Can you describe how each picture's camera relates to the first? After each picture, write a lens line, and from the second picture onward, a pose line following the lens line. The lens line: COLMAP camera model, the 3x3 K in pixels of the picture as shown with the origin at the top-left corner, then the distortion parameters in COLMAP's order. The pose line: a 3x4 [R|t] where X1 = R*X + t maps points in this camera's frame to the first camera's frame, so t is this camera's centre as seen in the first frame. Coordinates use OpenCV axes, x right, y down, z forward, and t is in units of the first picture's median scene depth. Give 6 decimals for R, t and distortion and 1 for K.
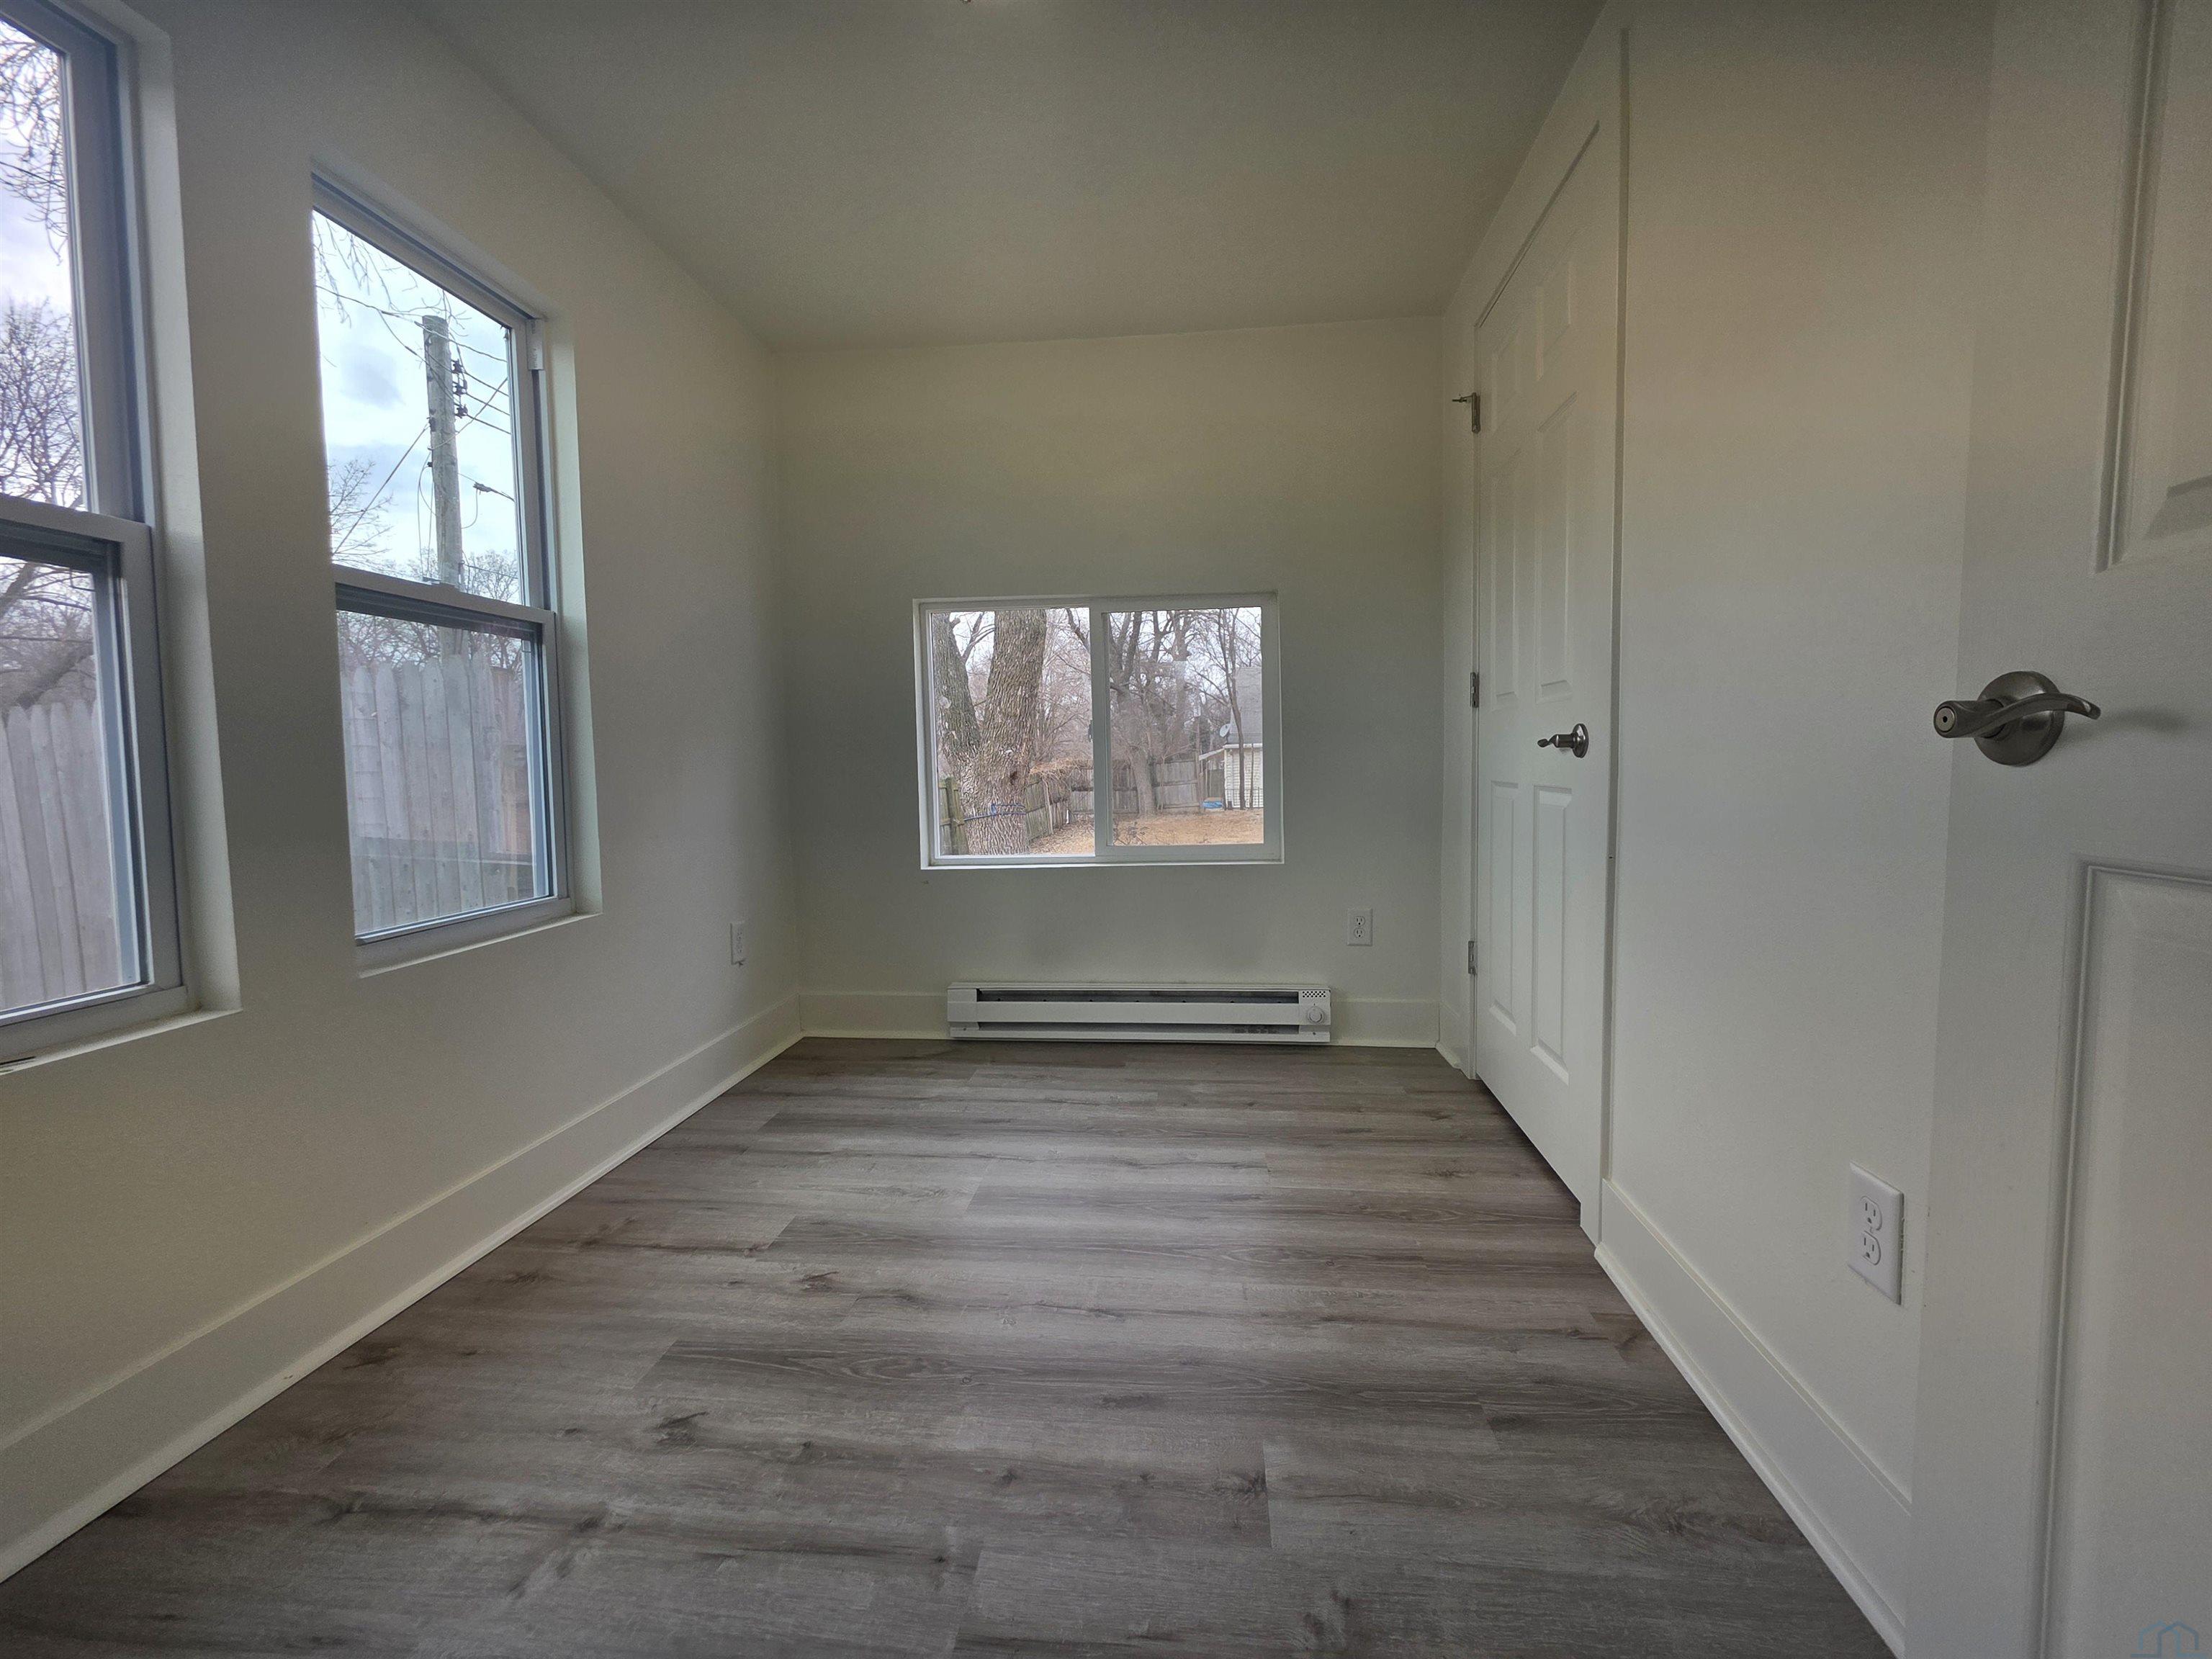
lens RADIAL K [[885.7, 0, 1116.4], [0, 885.7, 821.5], [0, 0, 1]] dist [-0.000564, 0.000276]
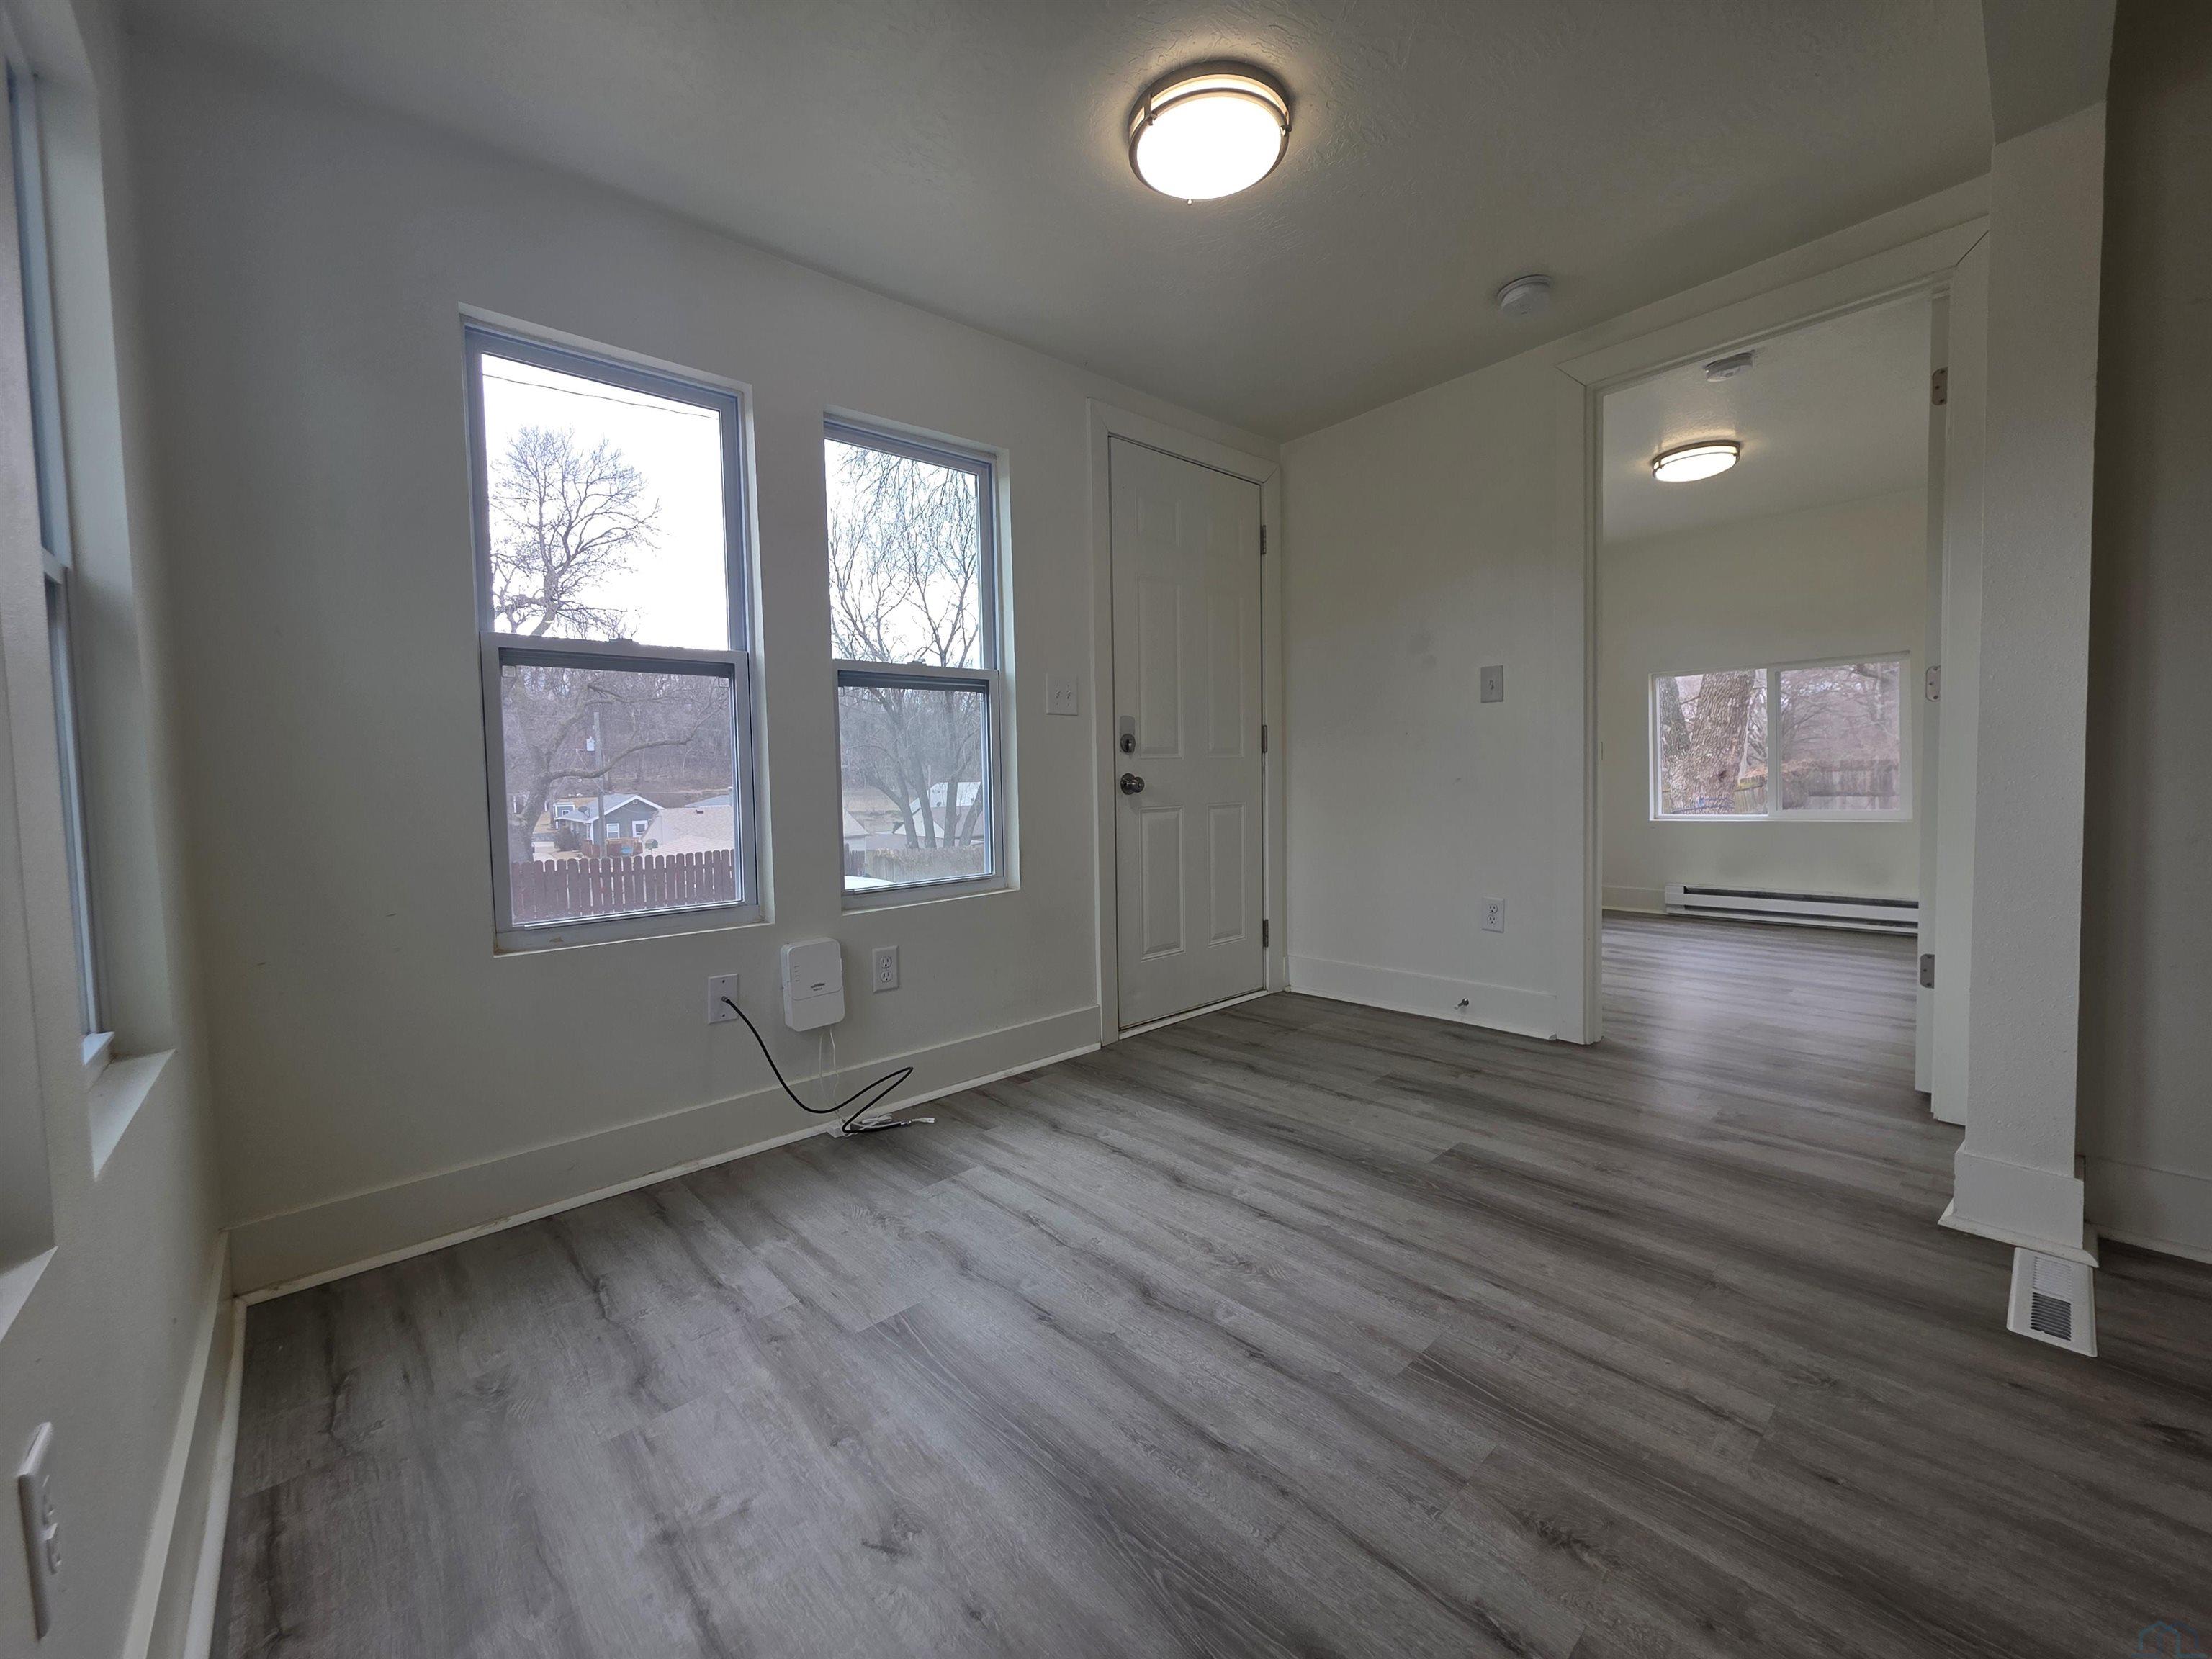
lens RADIAL K [[885.7, 0, 1121.5], [0, 885.7, 812.3], [0, 0, 1]] dist [-0.000564, 0.000276]
pose [[0.751263, 0.022538, -0.659618, 0.117636], [-0.033956, 0.999413, -0.004525, 0.059272], [0.659129, 0.025798, 0.751587, -0.779223]]
